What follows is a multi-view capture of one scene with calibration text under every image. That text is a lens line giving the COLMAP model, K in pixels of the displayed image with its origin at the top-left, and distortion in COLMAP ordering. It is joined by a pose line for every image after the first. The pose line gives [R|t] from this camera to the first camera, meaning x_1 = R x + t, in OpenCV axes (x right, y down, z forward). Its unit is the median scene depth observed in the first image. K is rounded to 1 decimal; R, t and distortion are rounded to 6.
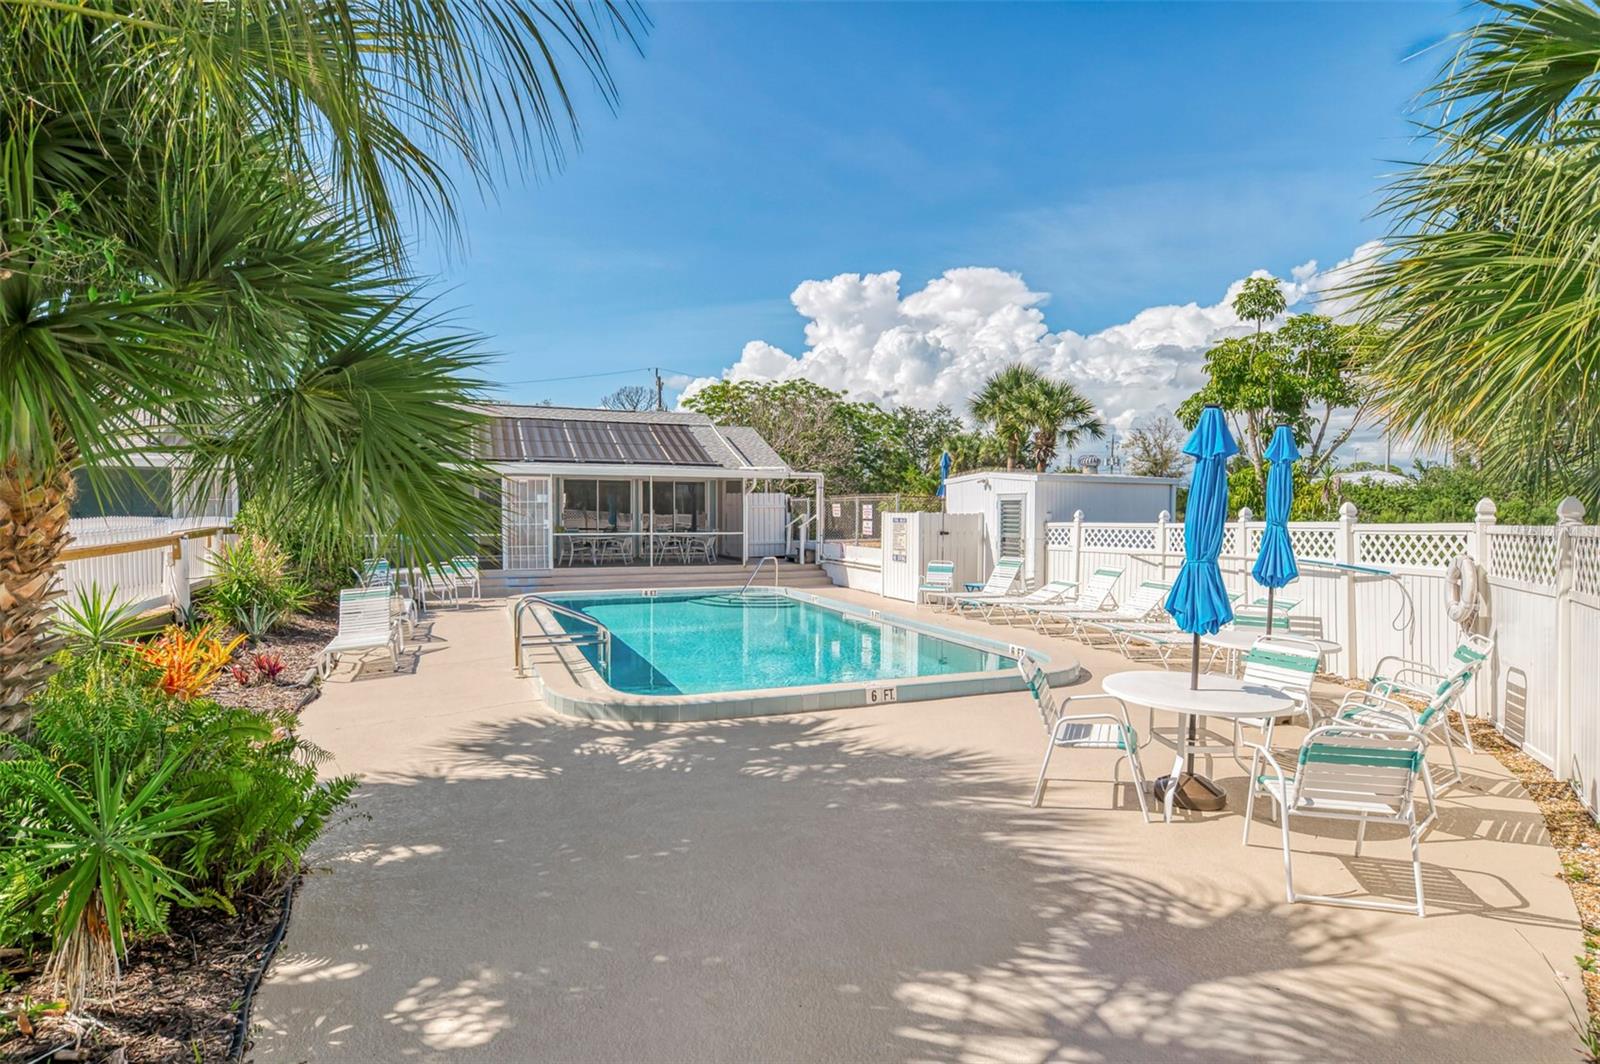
lens RADIAL K [[845.7, 0, 800.0], [0, 845.7, 532.0], [0, 0, 1]] dist [0.097116, 0.000065]
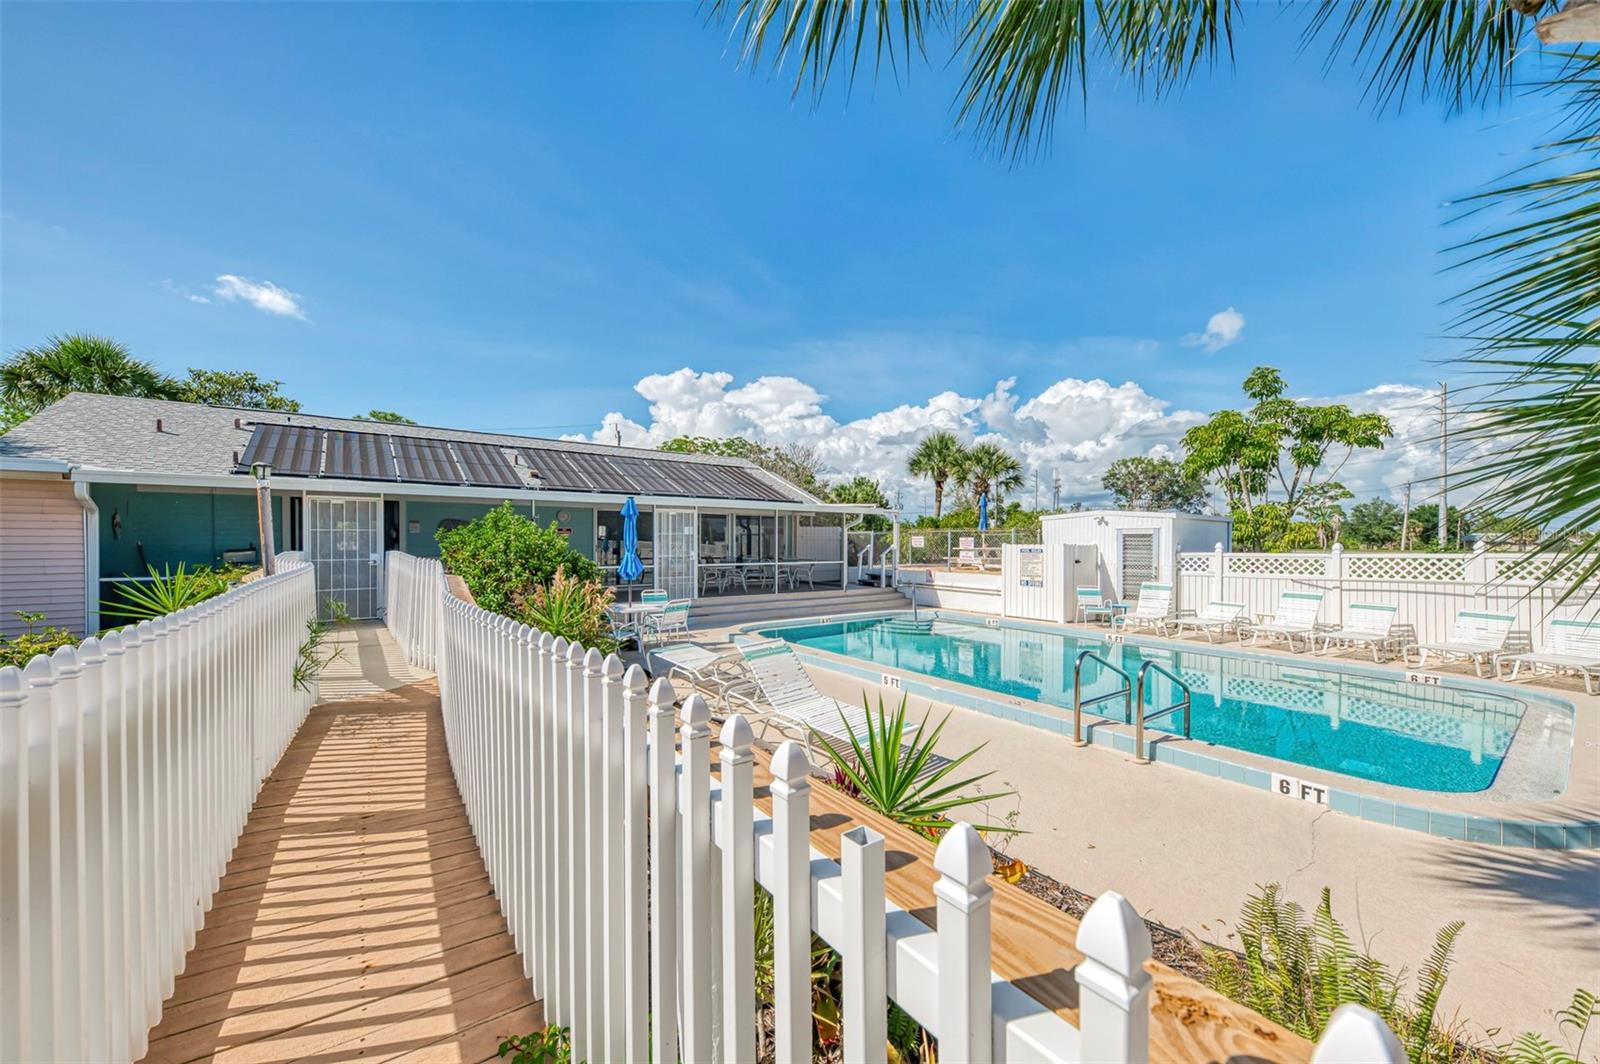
lens RADIAL K [[593.7, 0, 800.0], [0, 593.7, 532.0], [0, 0, 1]] dist [-0.000736, -0.000037]
pose [[0.965066, 0.004040, 0.261975, -0.359802], [0.006067, 0.999268, -0.037760, -0.009541], [-0.261936, 0.038031, 0.964336, 0.268237]]
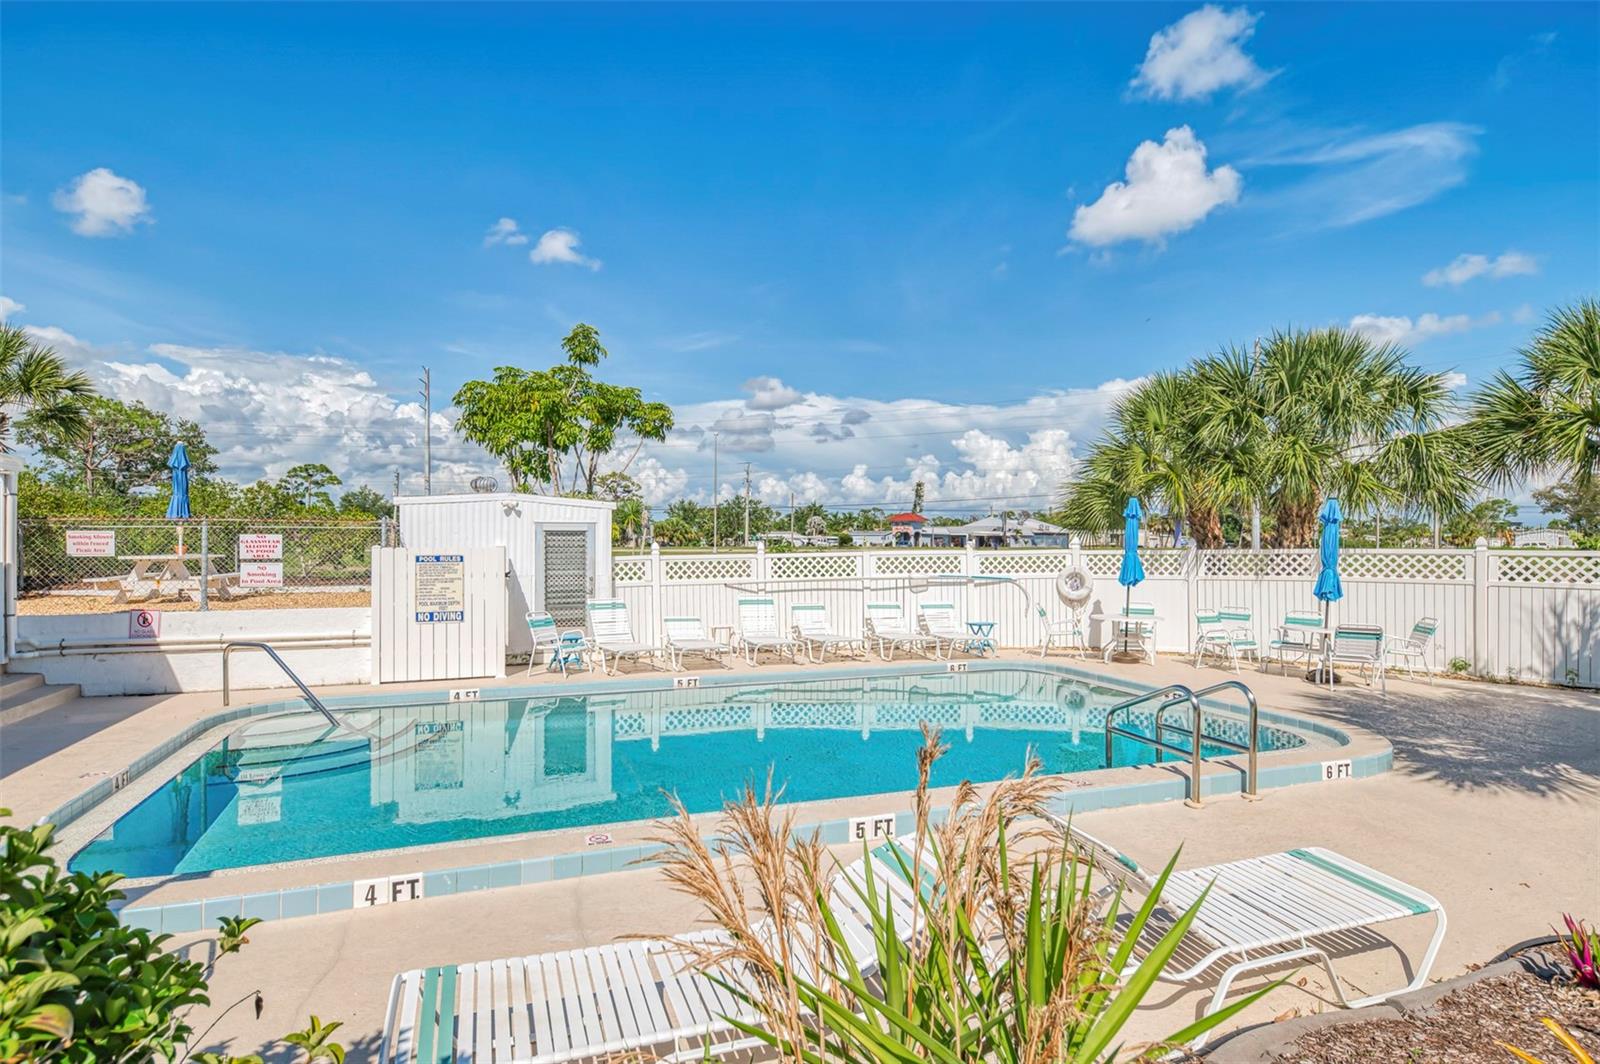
lens RADIAL K [[847.3, 0, 800.0], [0, 847.3, 532.0], [0, 0, 1]] dist [0.003386, 0.000495]
pose [[0.019106, 0.004985, 0.999805, -0.471457], [0.023677, 0.999705, -0.005437, -0.021620], [-0.999537, 0.023776, 0.018982, 0.634939]]
